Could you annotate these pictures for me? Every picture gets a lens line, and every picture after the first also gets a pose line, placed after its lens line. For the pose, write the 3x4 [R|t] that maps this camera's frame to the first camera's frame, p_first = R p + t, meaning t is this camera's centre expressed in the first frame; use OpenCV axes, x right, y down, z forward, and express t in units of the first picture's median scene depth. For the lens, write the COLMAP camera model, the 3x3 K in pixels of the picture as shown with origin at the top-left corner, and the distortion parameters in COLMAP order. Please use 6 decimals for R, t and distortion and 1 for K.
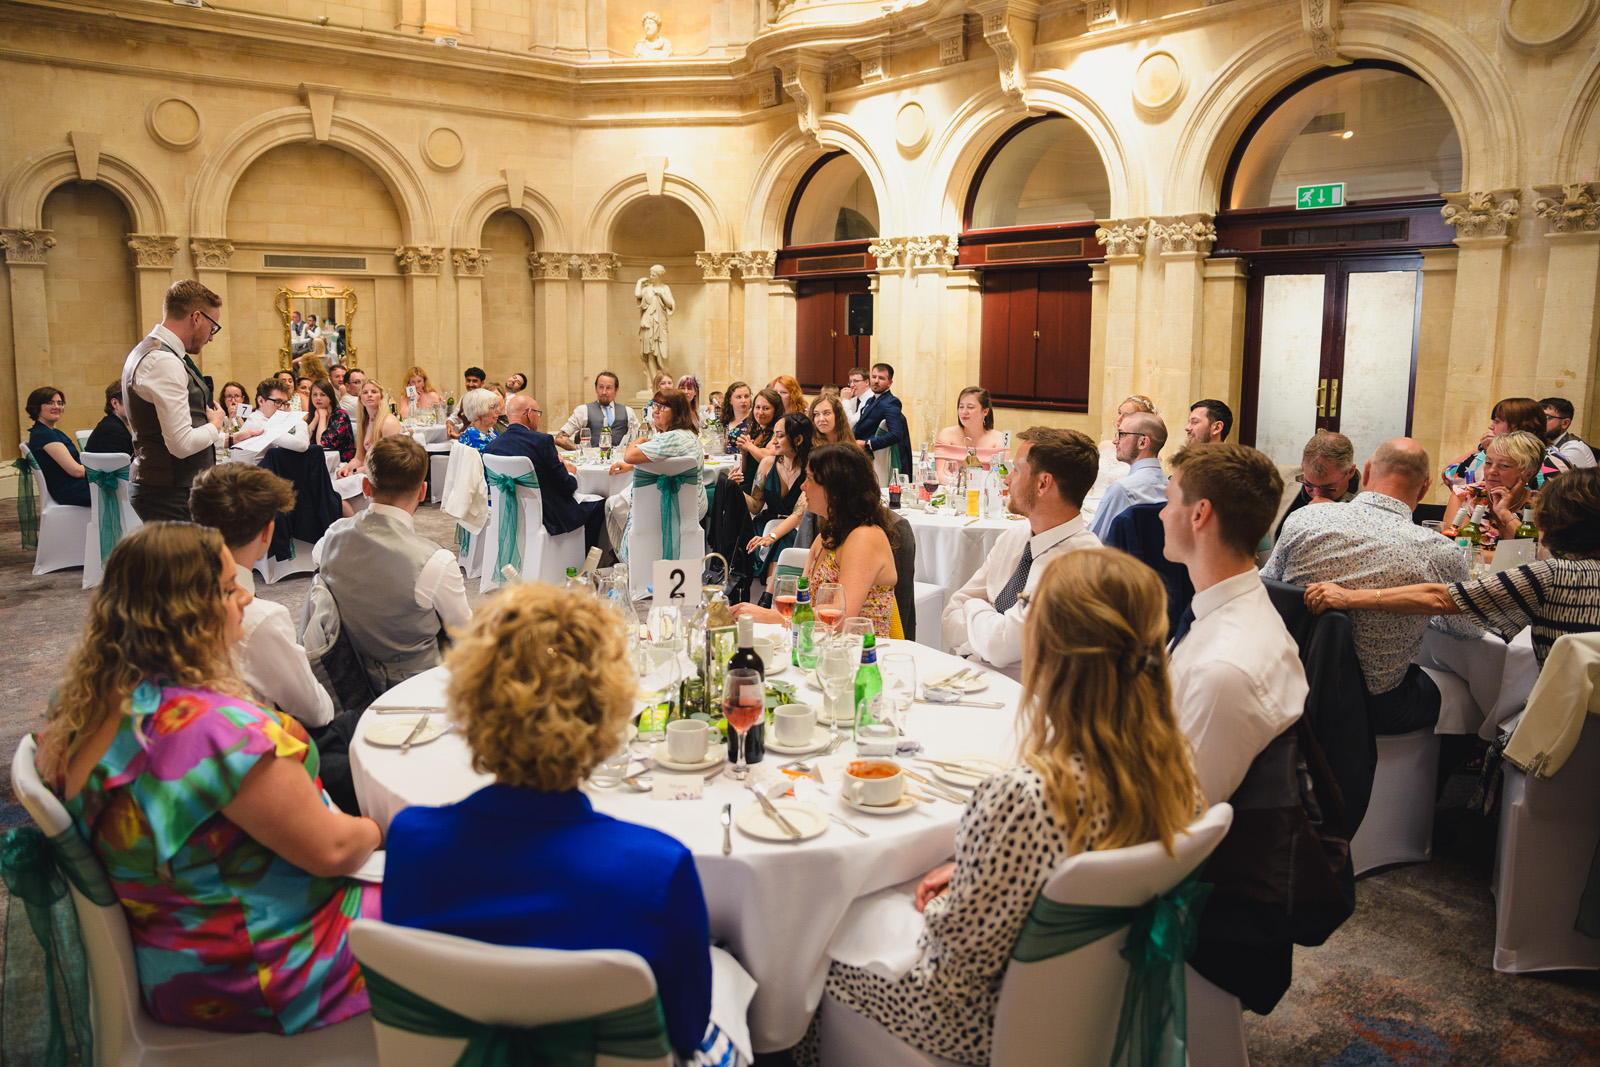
lens RADIAL K [[1317.5, 0, 800.0], [0, 1317.5, 533.5], [0, 0, 1]] dist [-0.114579, 0.104379]
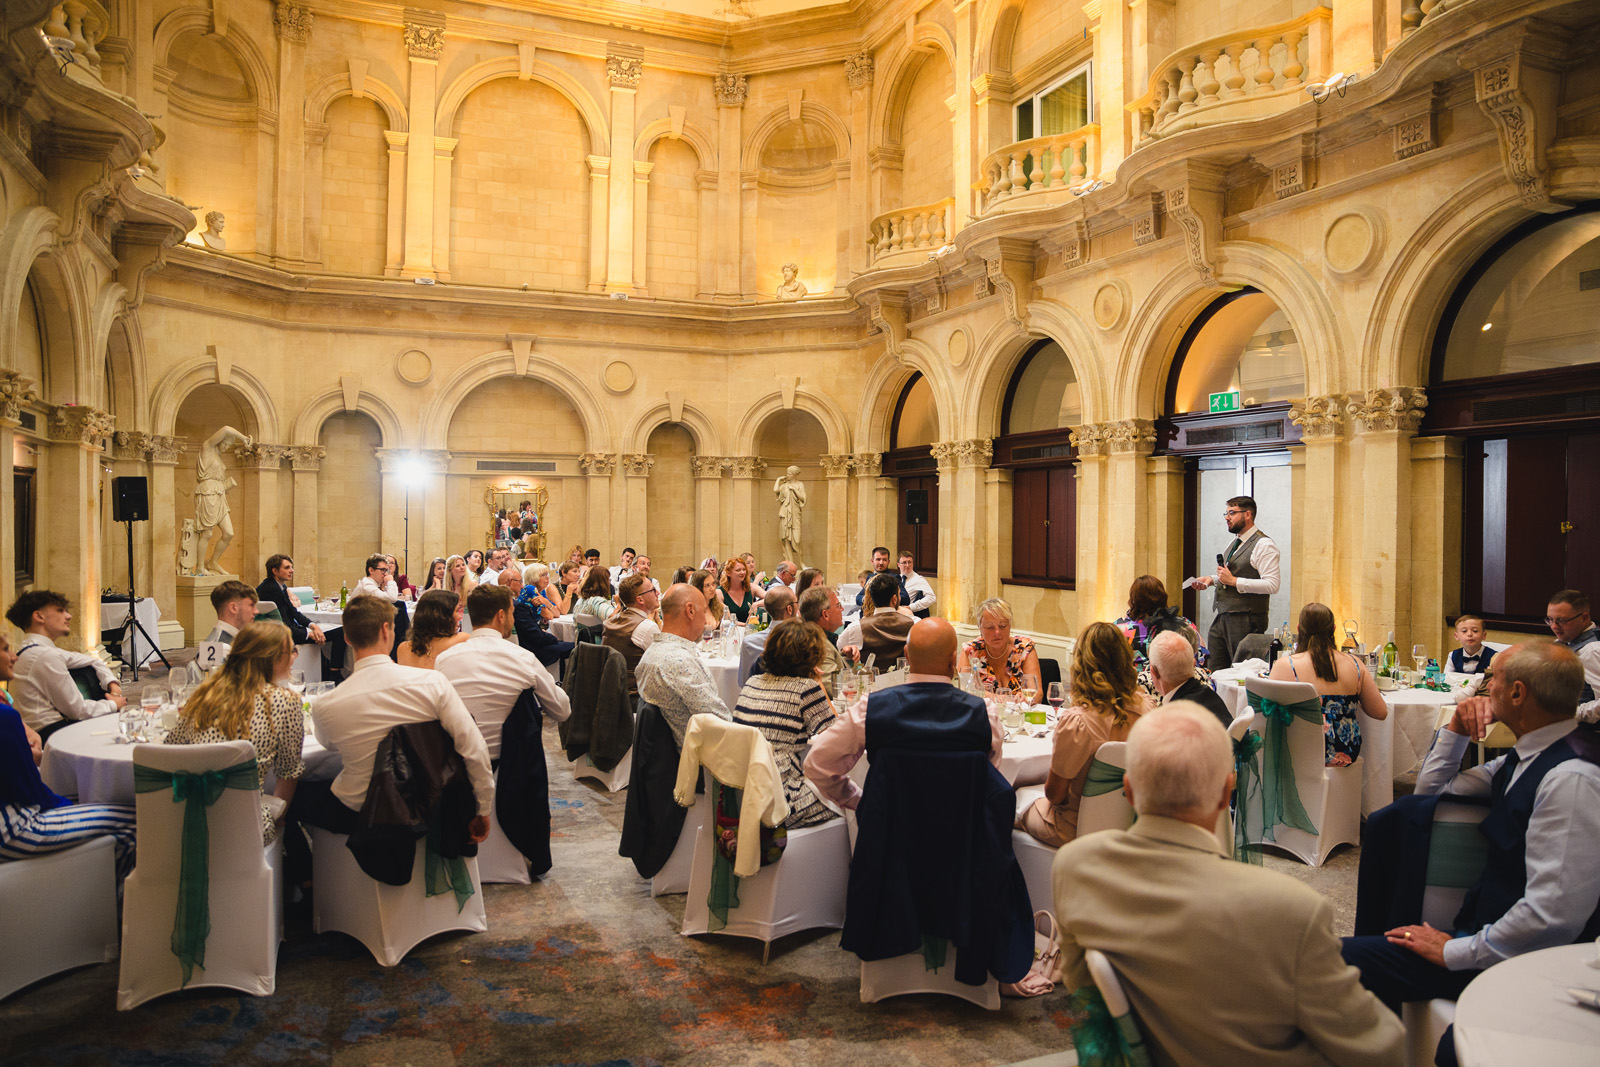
lens RADIAL K [[1317.5, 0, 800.0], [0, 1317.5, 533.5], [0, 0, 1]] dist [-0.114579, 0.104379]
pose [[0.950740, 0.002916, -0.309977, 0.304567], [-0.046370, 0.990043, -0.132909, 0.019532], [0.306503, 0.140735, 0.941408, -0.143680]]
